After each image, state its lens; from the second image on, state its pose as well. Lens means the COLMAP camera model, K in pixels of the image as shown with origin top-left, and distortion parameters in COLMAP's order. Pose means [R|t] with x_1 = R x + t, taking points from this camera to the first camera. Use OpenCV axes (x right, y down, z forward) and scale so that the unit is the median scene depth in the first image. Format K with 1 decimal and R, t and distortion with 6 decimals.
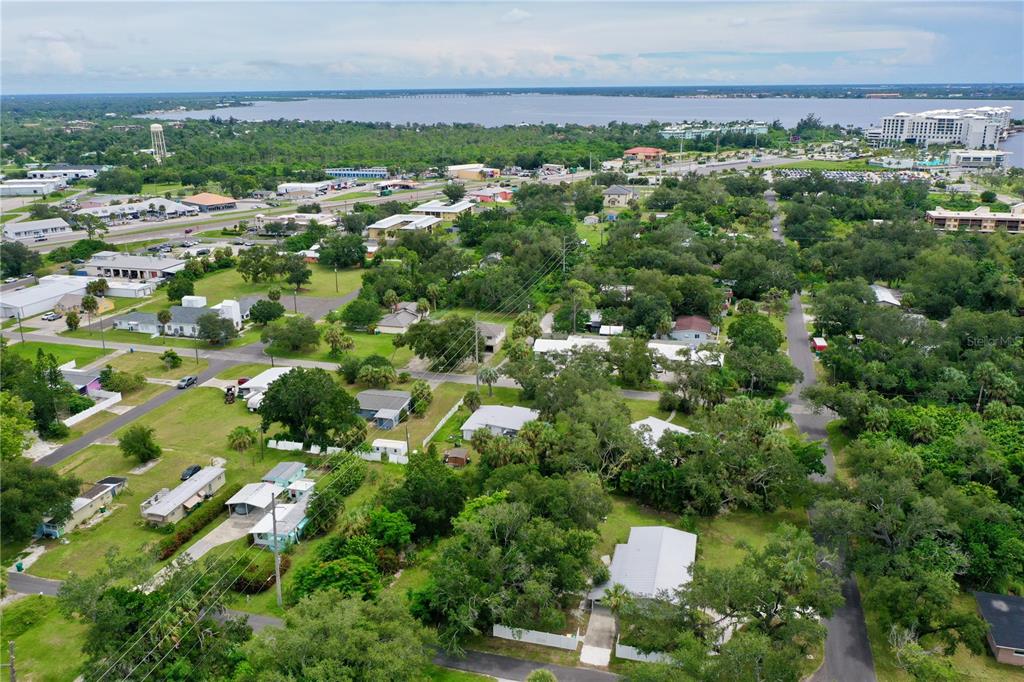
lens RADIAL K [[805.6, 0, 511.6], [0, 805.6, 343.0], [0, 0, 1]] dist [-0.000647, -0.003529]
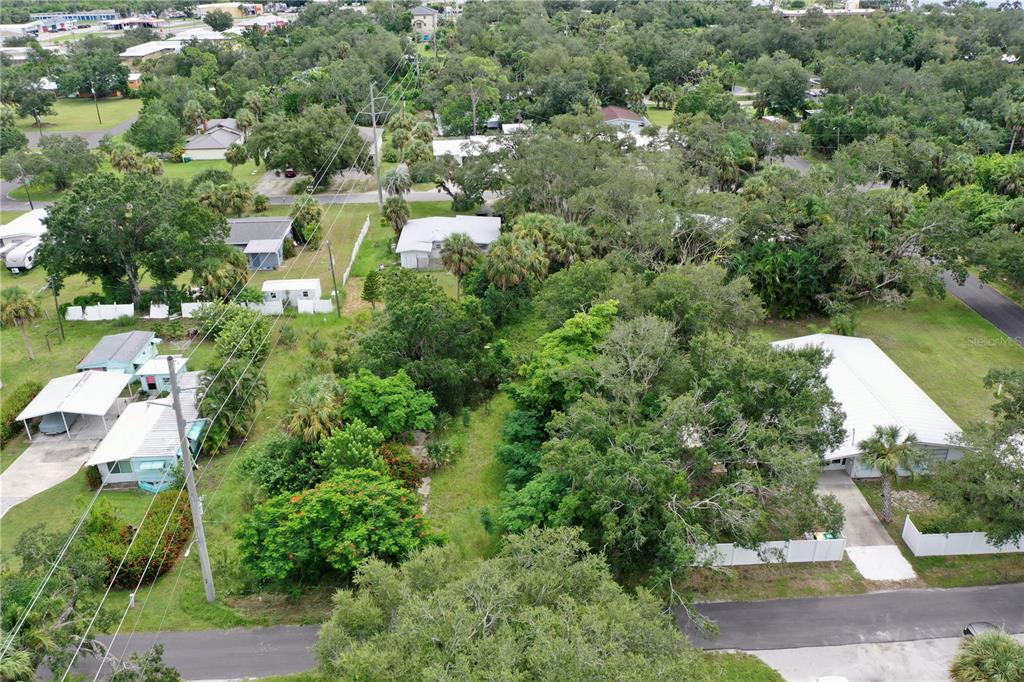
lens RADIAL K [[805.6, 0, 514.4], [0, 805.6, 336.8], [0, 0, 1]] dist [-0.000647, -0.003529]
pose [[0.952392, -0.138048, 0.271833, -0.161902], [0.099093, 0.983368, 0.152210, 0.088087], [-0.288324, -0.118027, 0.950231, 0.375579]]
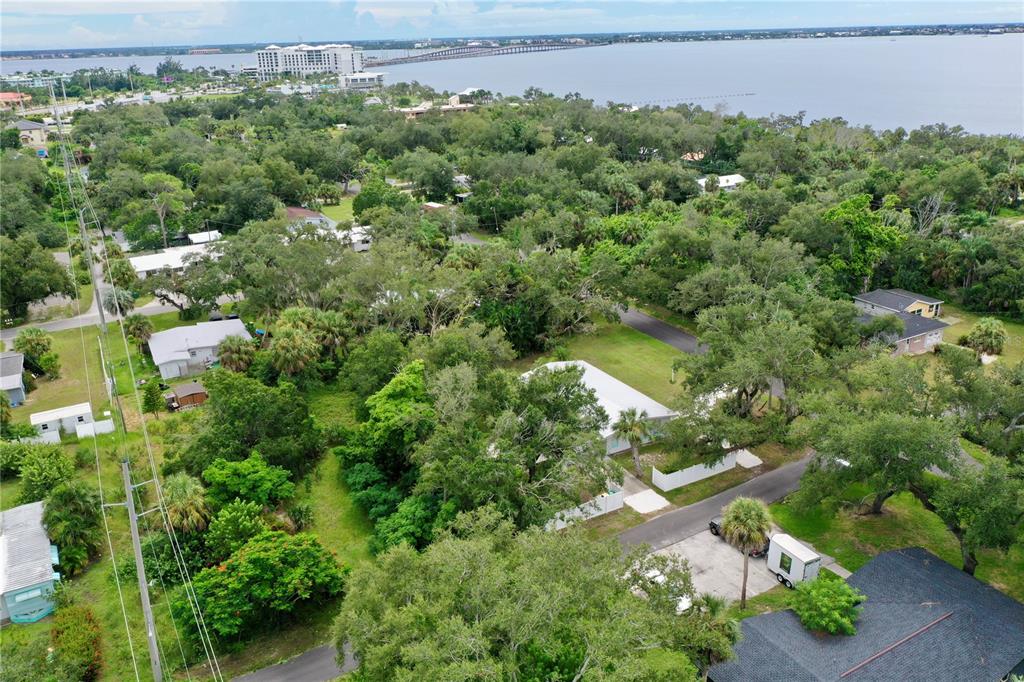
lens RADIAL K [[805.6, 0, 509.3], [0, 805.6, 341.1], [0, 0, 1]] dist [-0.000647, -0.003529]
pose [[0.716019, -0.254844, 0.649901, -0.289331], [0.229388, 0.965178, 0.125748, 0.074020], [-0.659316, 0.059041, 0.749544, 0.324780]]
